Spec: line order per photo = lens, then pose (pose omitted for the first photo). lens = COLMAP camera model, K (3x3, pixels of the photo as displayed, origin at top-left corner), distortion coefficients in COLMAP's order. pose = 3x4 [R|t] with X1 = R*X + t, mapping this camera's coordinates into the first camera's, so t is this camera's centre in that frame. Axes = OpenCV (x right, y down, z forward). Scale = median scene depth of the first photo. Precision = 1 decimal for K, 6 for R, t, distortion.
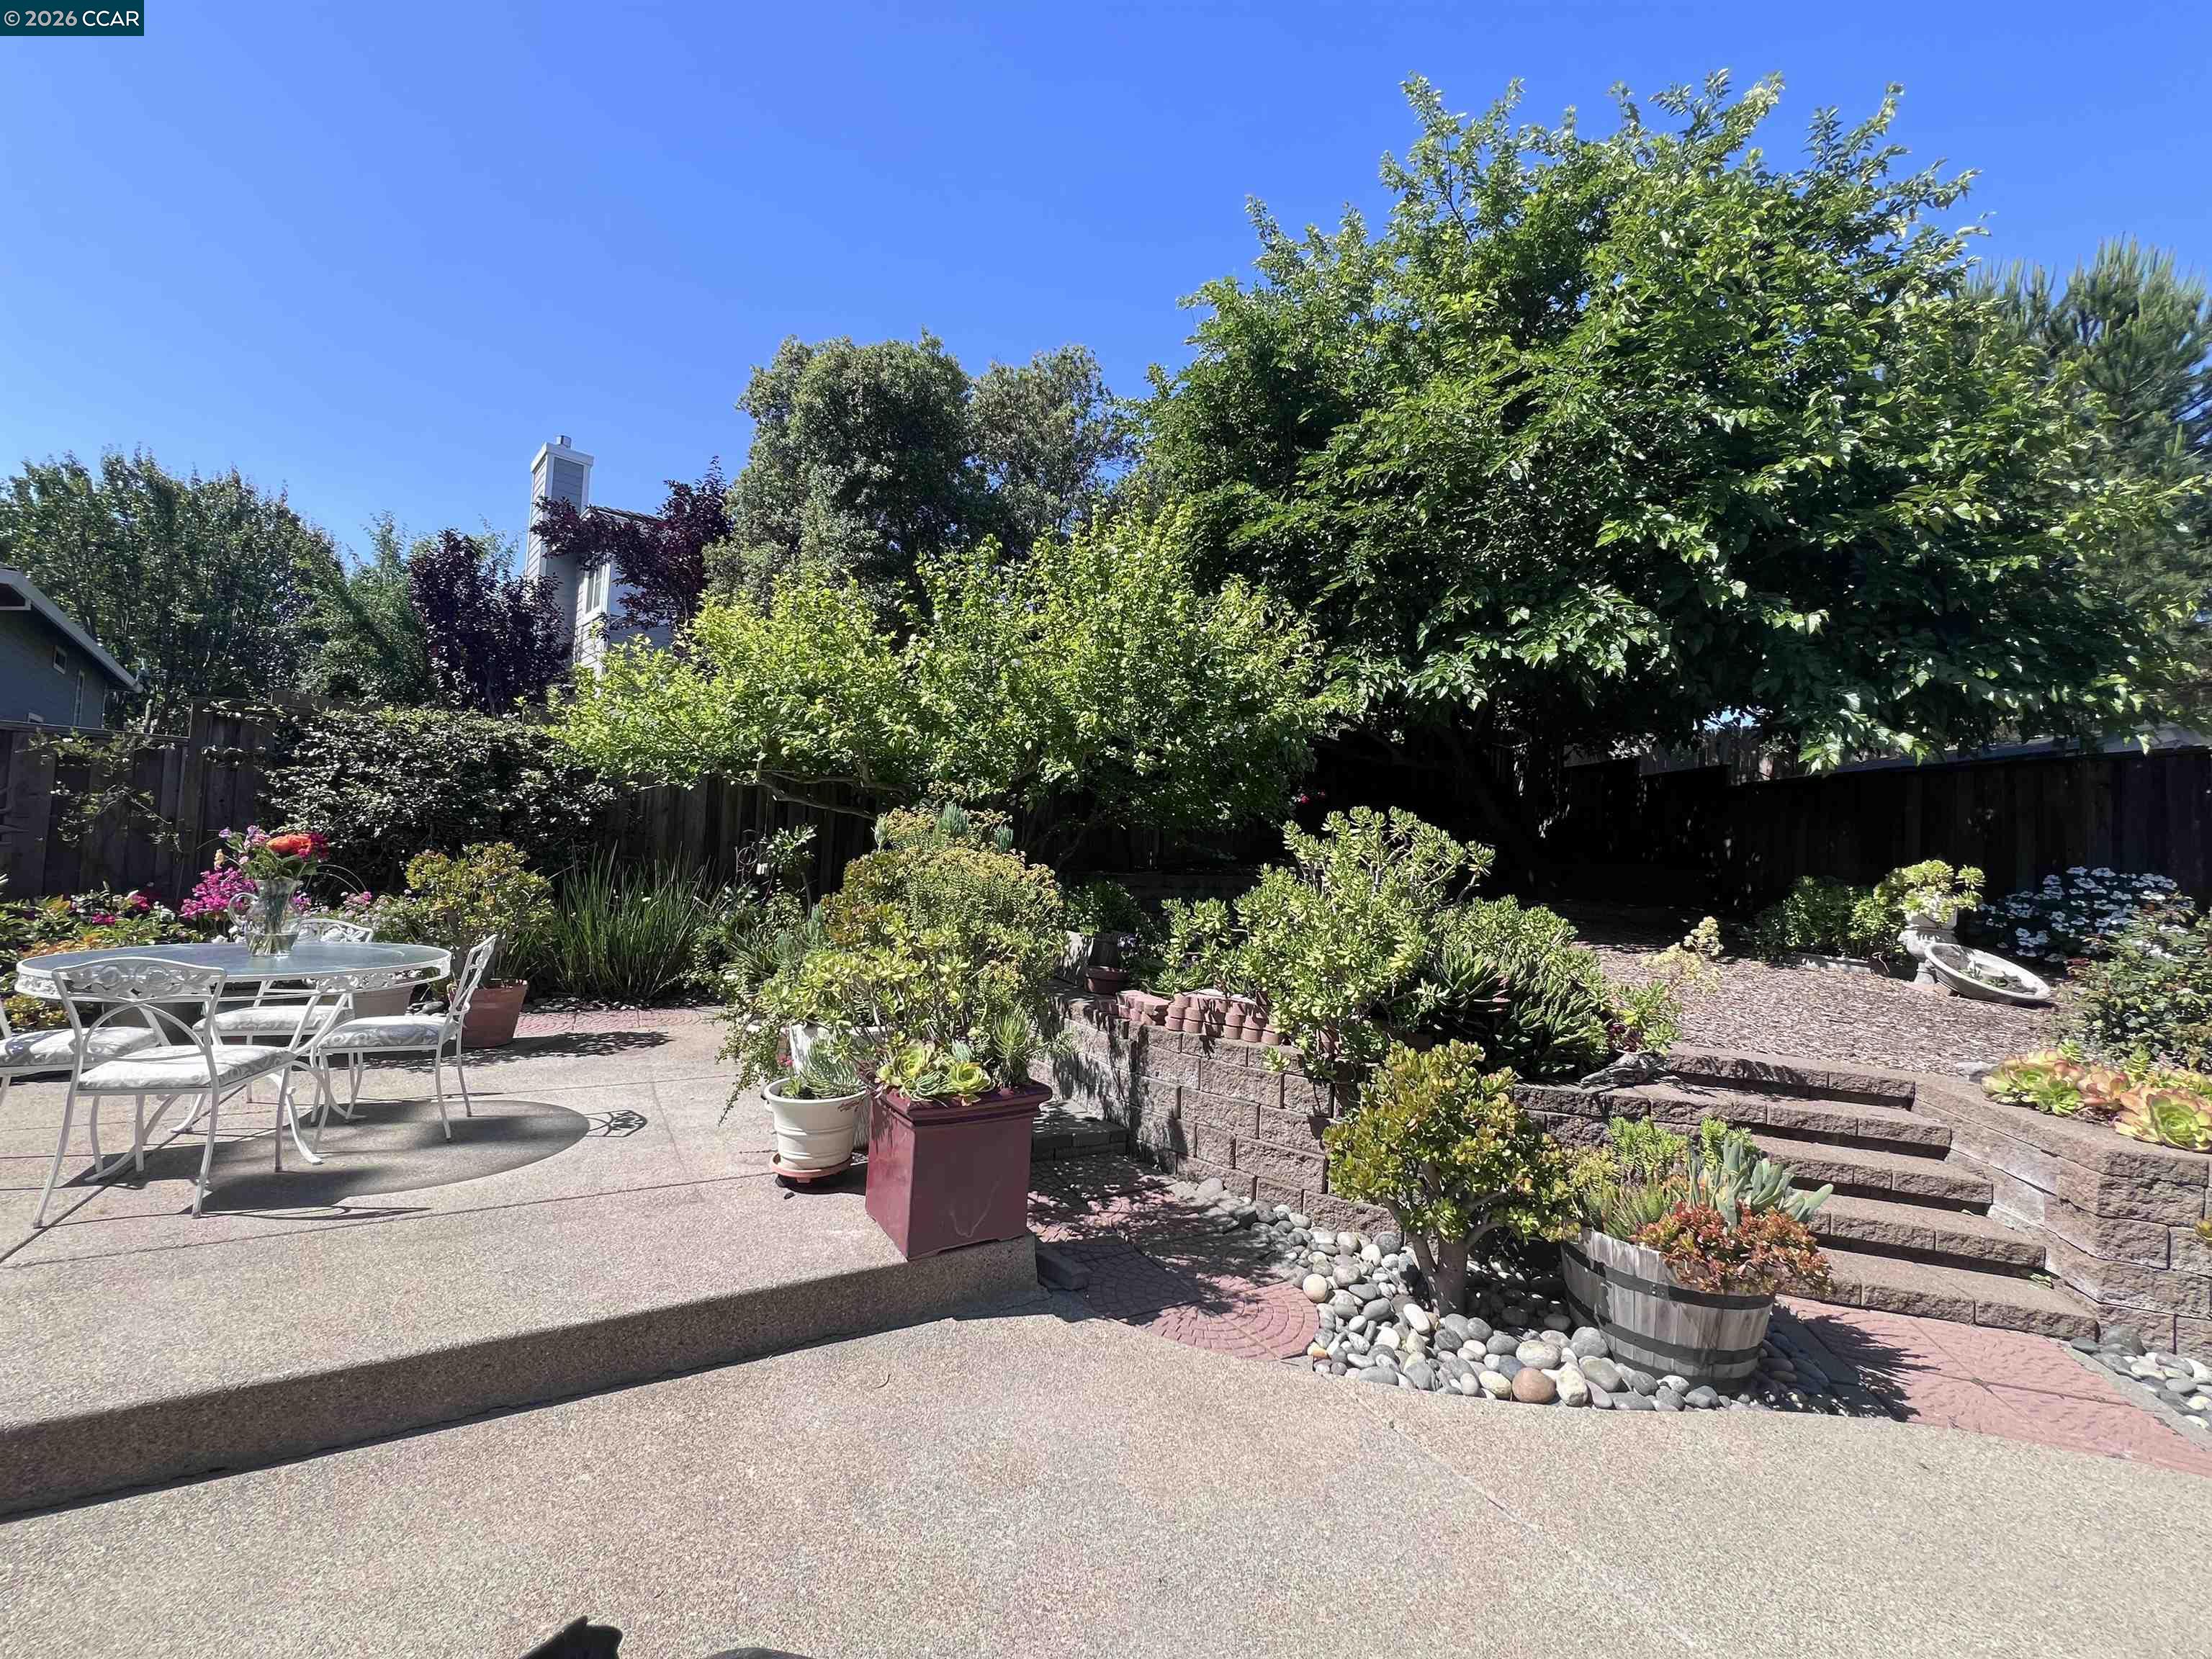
lens RADIAL K [[885.3, 0, 1097.4], [0, 885.3, 826.6], [0, 0, 1]] dist [-0.000861, 0.000141]
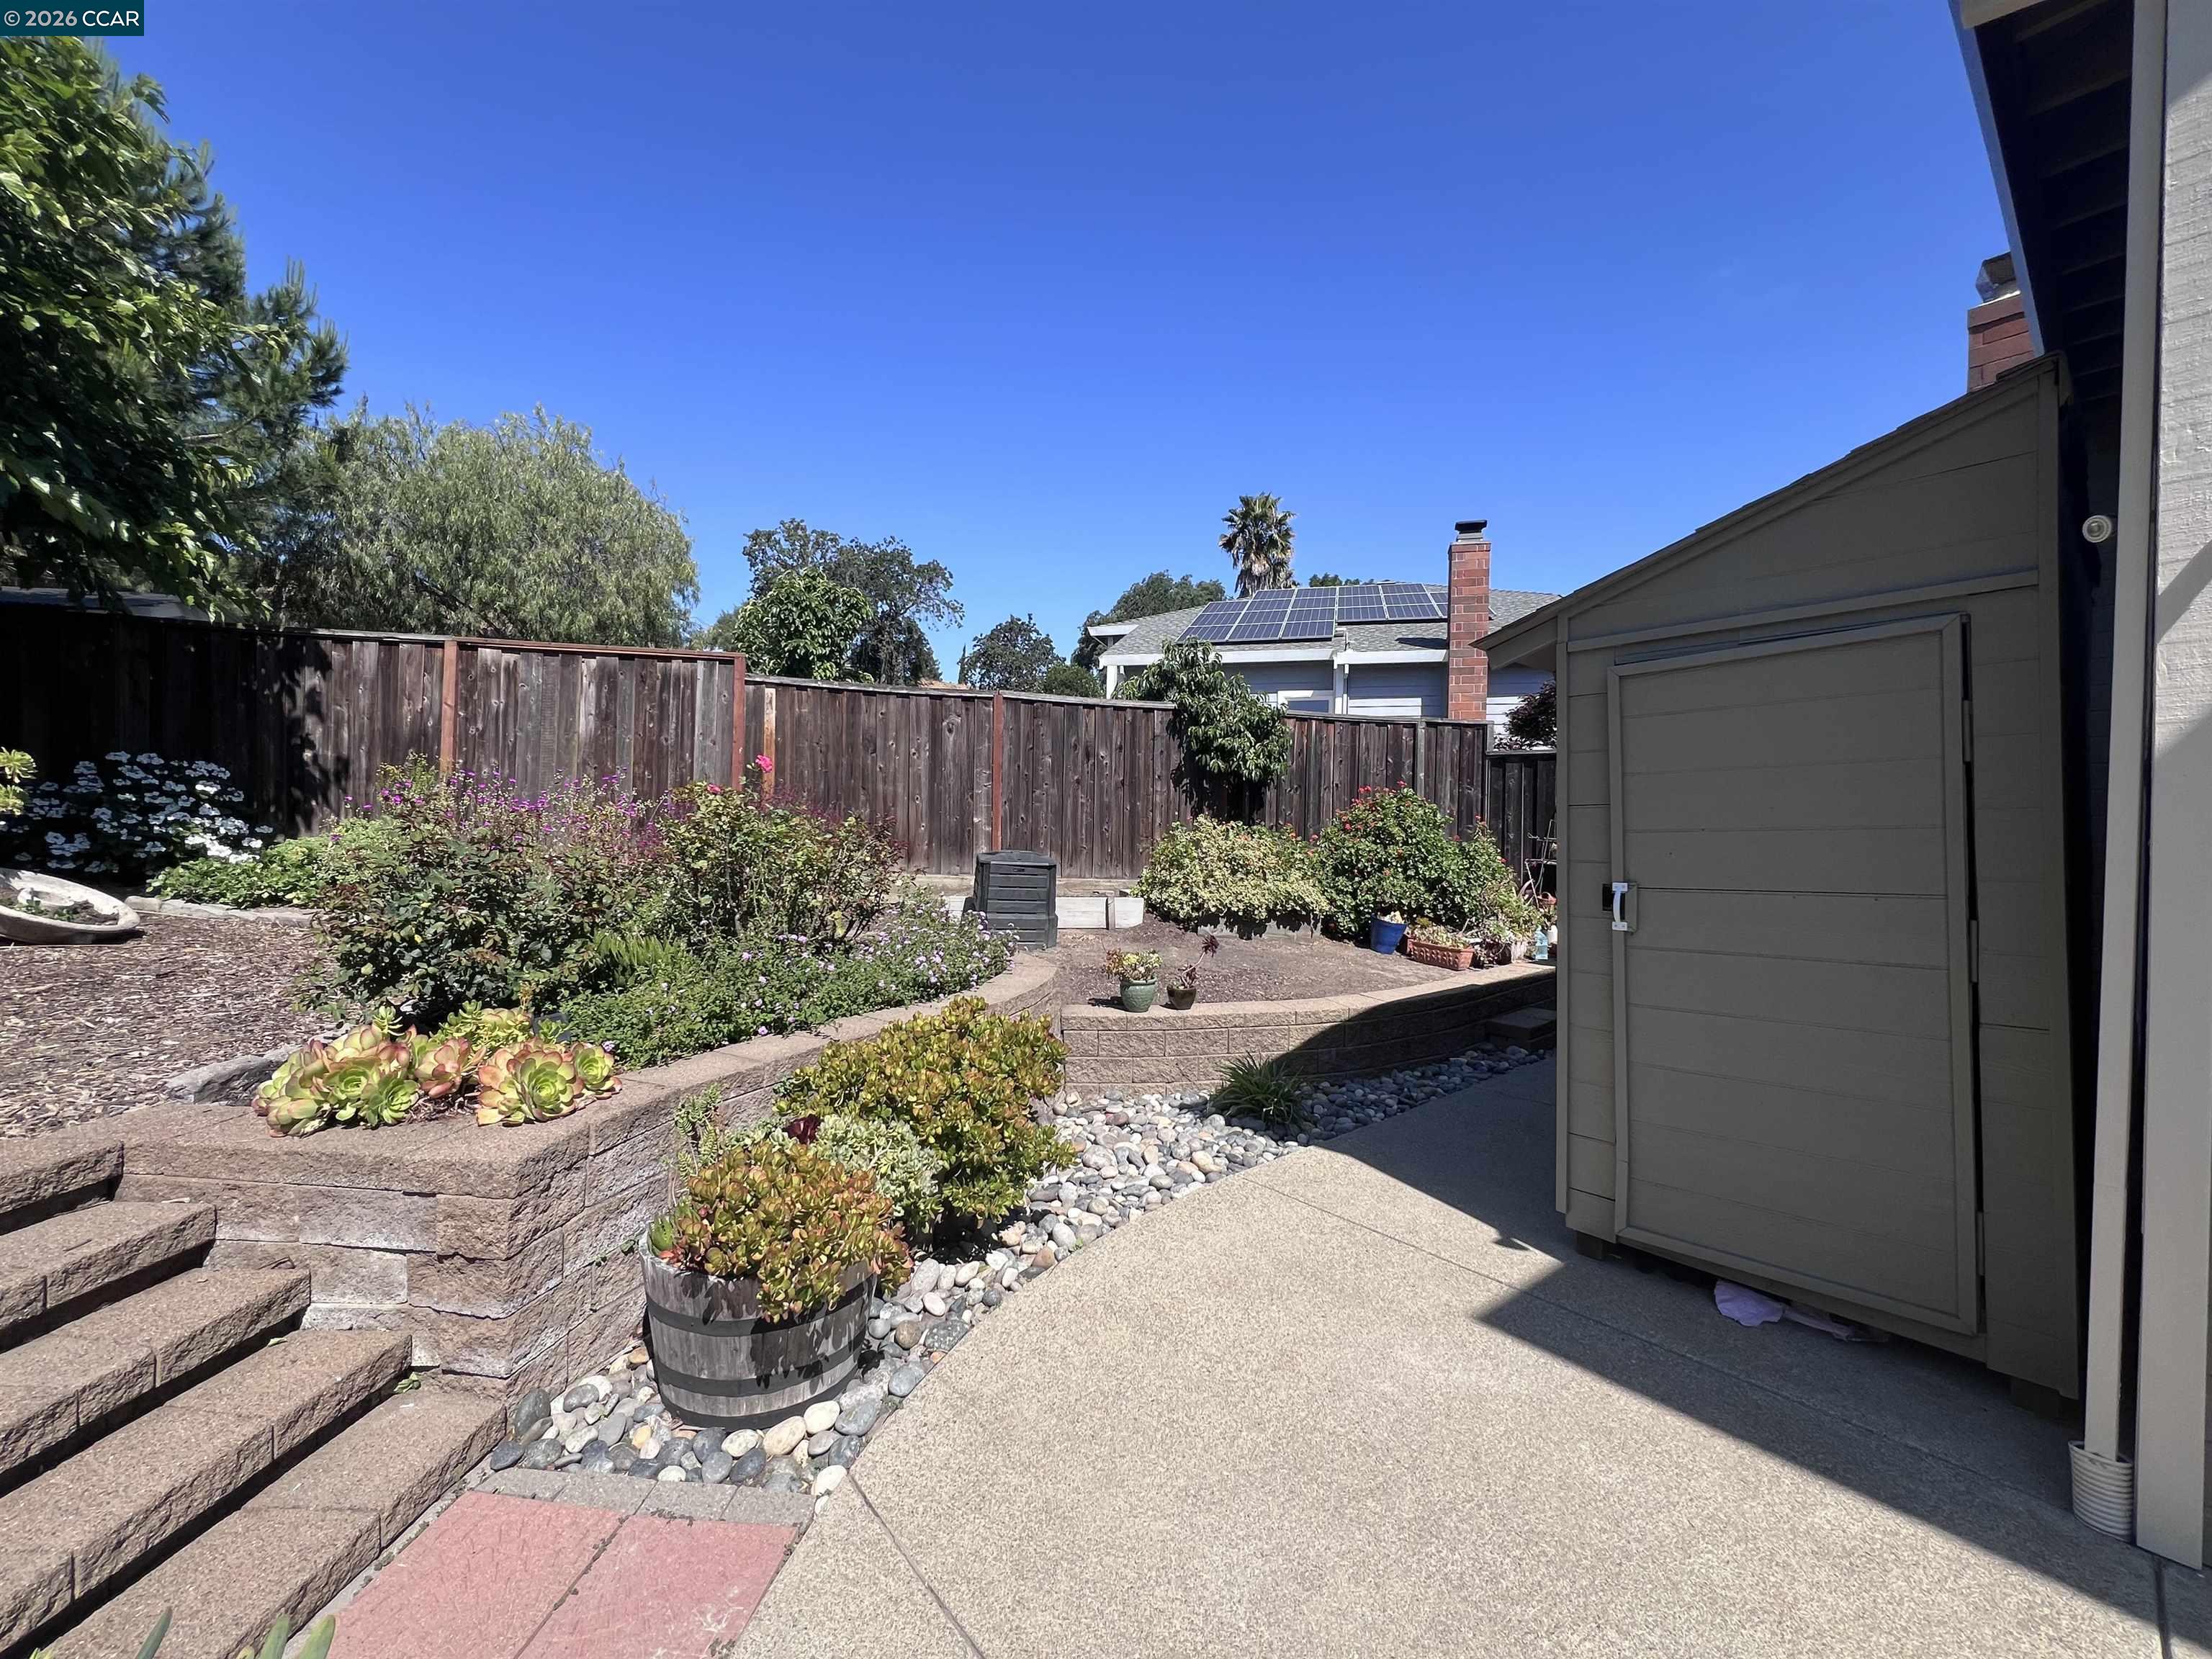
lens RADIAL K [[885.3, 0, 1097.4], [0, 885.3, 826.6], [0, 0, 1]] dist [-0.000861, 0.000141]
pose [[-0.179188, -0.067030, 0.981529, 0.269844], [-0.063787, 0.996369, 0.056398, 0.020198], [-0.981745, -0.052503, -0.182813, 0.484023]]
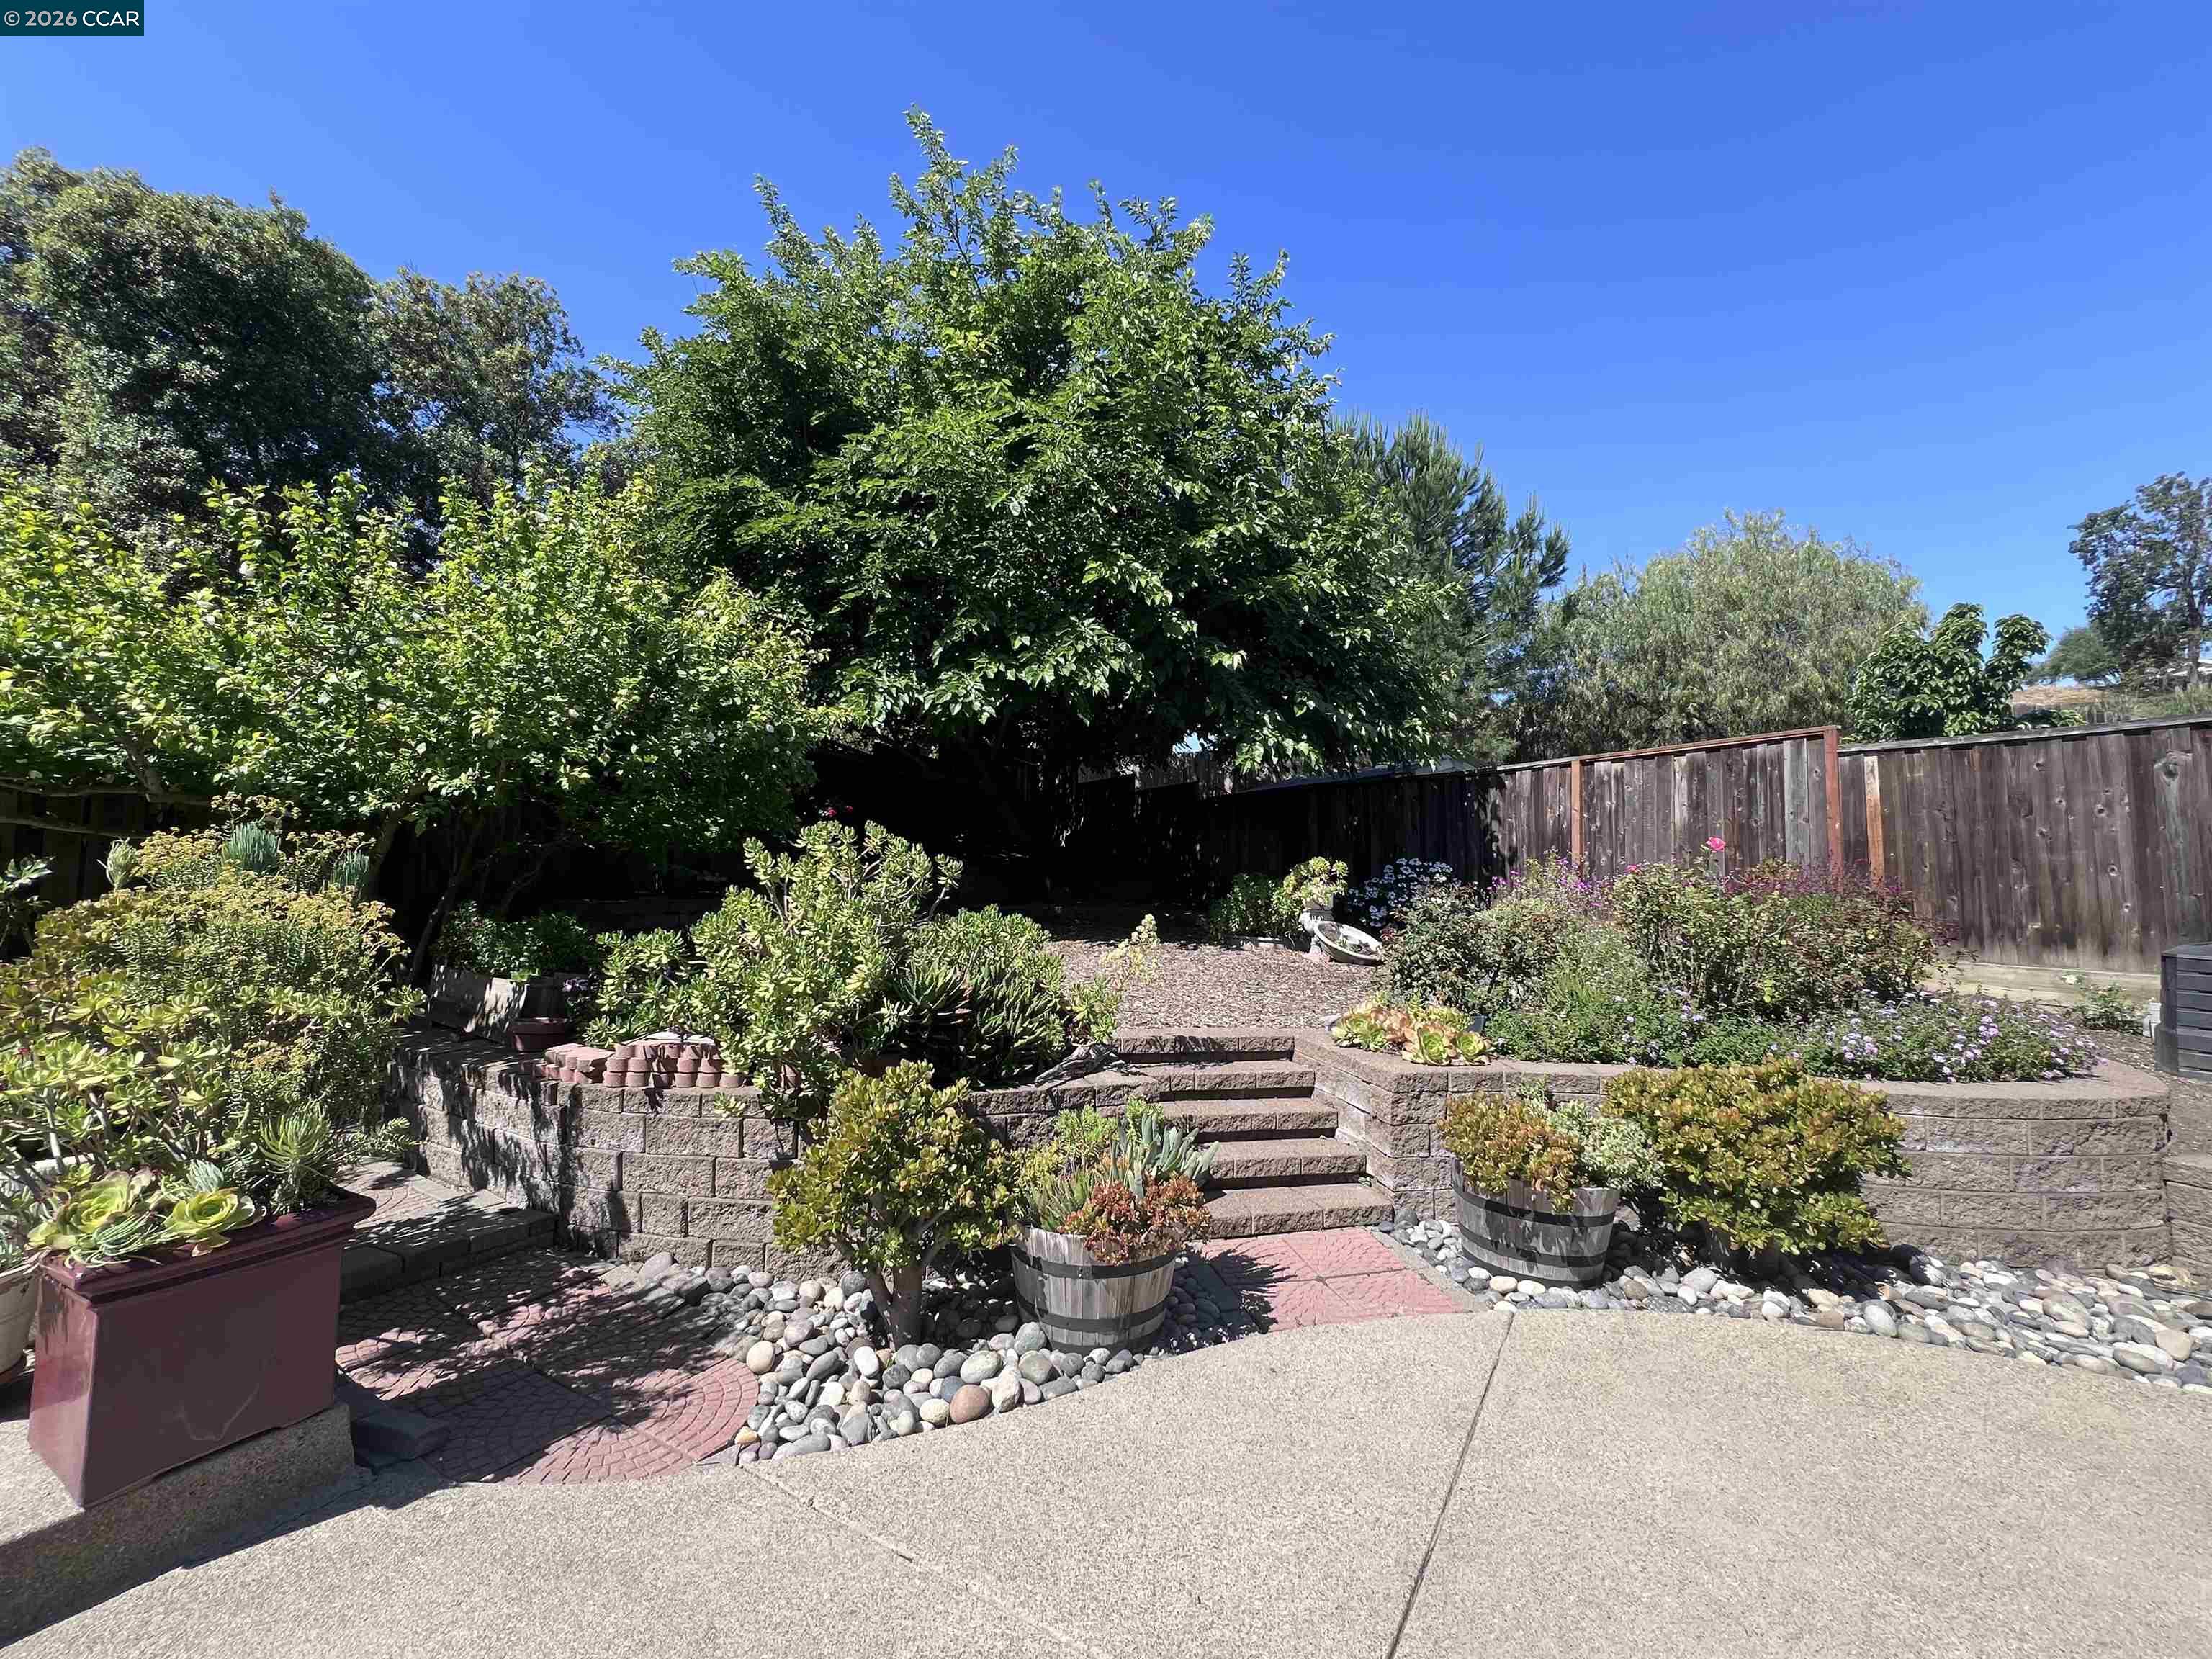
lens RADIAL K [[885.3, 0, 1097.4], [0, 885.3, 826.6], [0, 0, 1]] dist [-0.000861, 0.000141]
pose [[0.882463, -0.015312, 0.470132, 0.094513], [0.022784, 0.999688, -0.010208, -0.000505], [-0.469829, 0.019720, 0.882537, 0.025084]]
